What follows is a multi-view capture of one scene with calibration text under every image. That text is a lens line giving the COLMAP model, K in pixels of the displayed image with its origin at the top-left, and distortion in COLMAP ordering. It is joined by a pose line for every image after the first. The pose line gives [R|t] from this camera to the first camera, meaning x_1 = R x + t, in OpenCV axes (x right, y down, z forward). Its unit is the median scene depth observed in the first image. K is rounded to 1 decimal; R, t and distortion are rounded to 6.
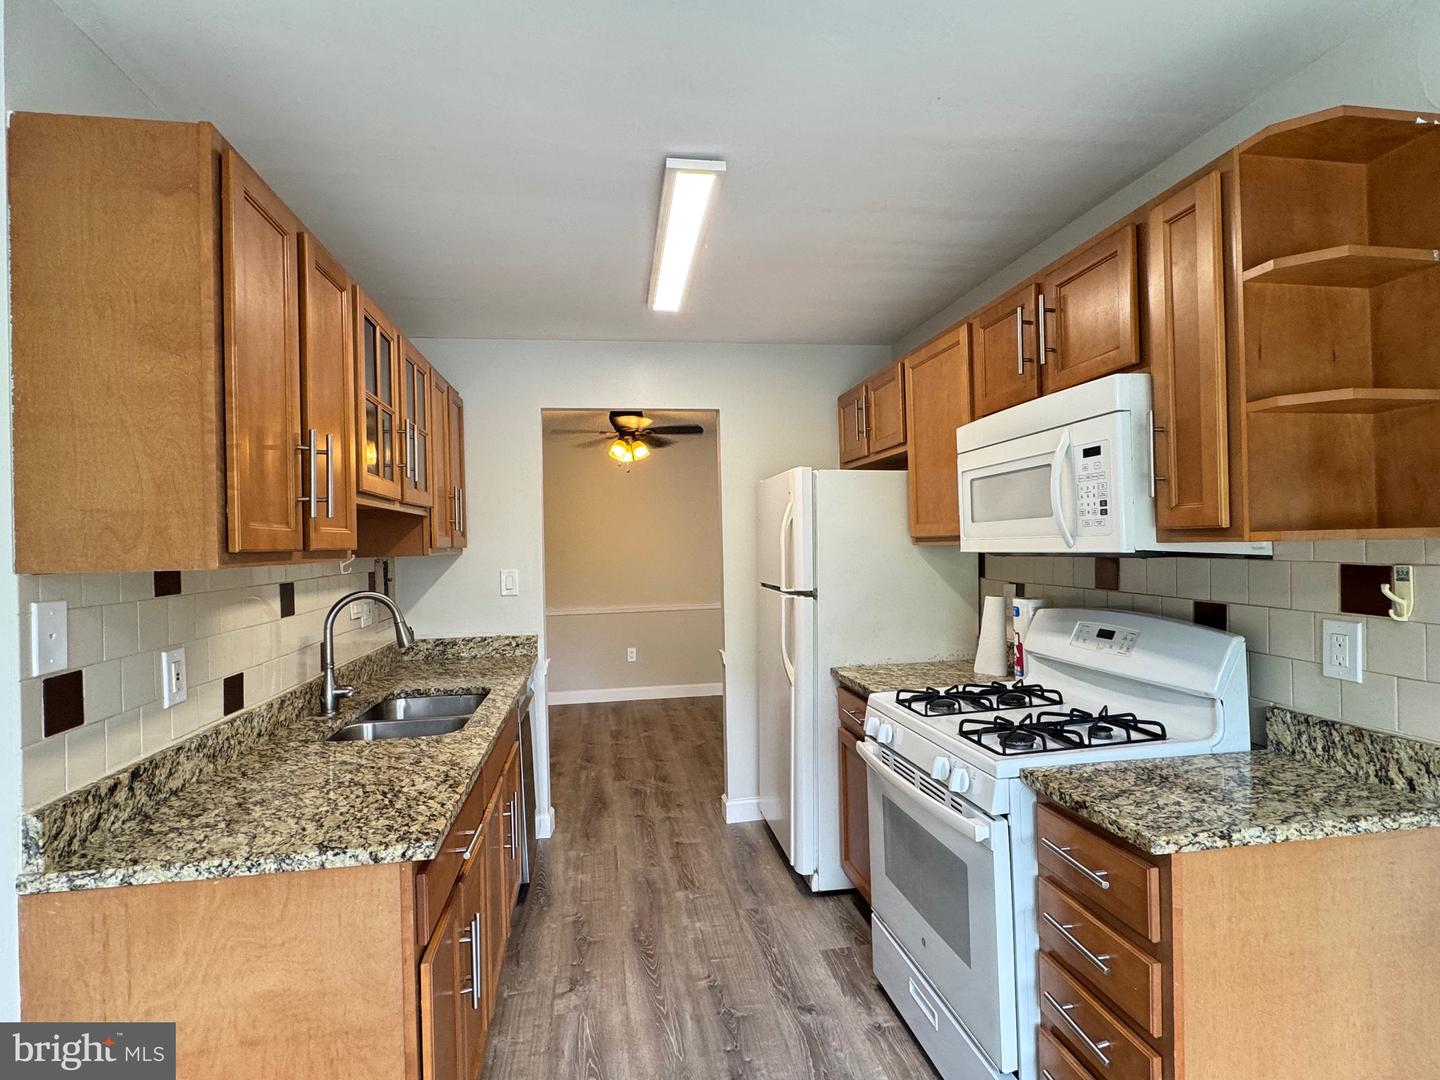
lens RADIAL K [[743.6, 0, 717.6], [0, 743.6, 541.1], [0, 0, 1]] dist [0.000773, -0.000531]
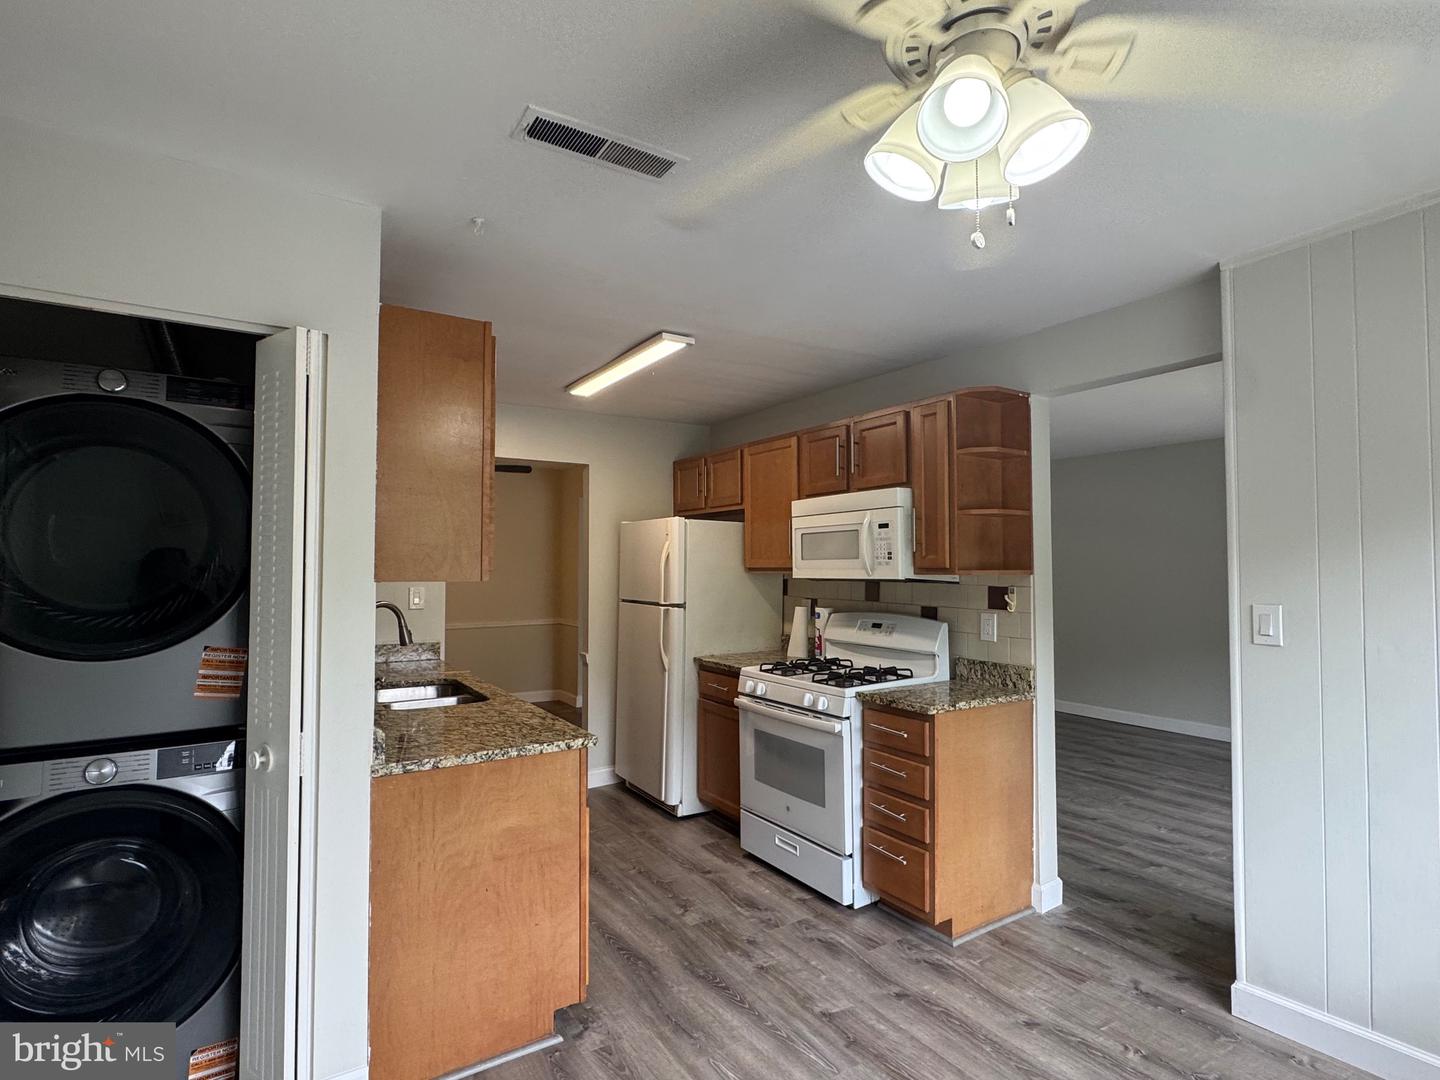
lens RADIAL K [[743.6, 0, 722.2], [0, 743.6, 543.9], [0, 0, 1]] dist [0.000773, -0.000531]
pose [[0.917118, 0.033797, 0.397182, -0.624579], [-0.021574, 0.999147, -0.035202, 0.001201], [-0.398033, 0.023716, 0.917065, -0.571861]]
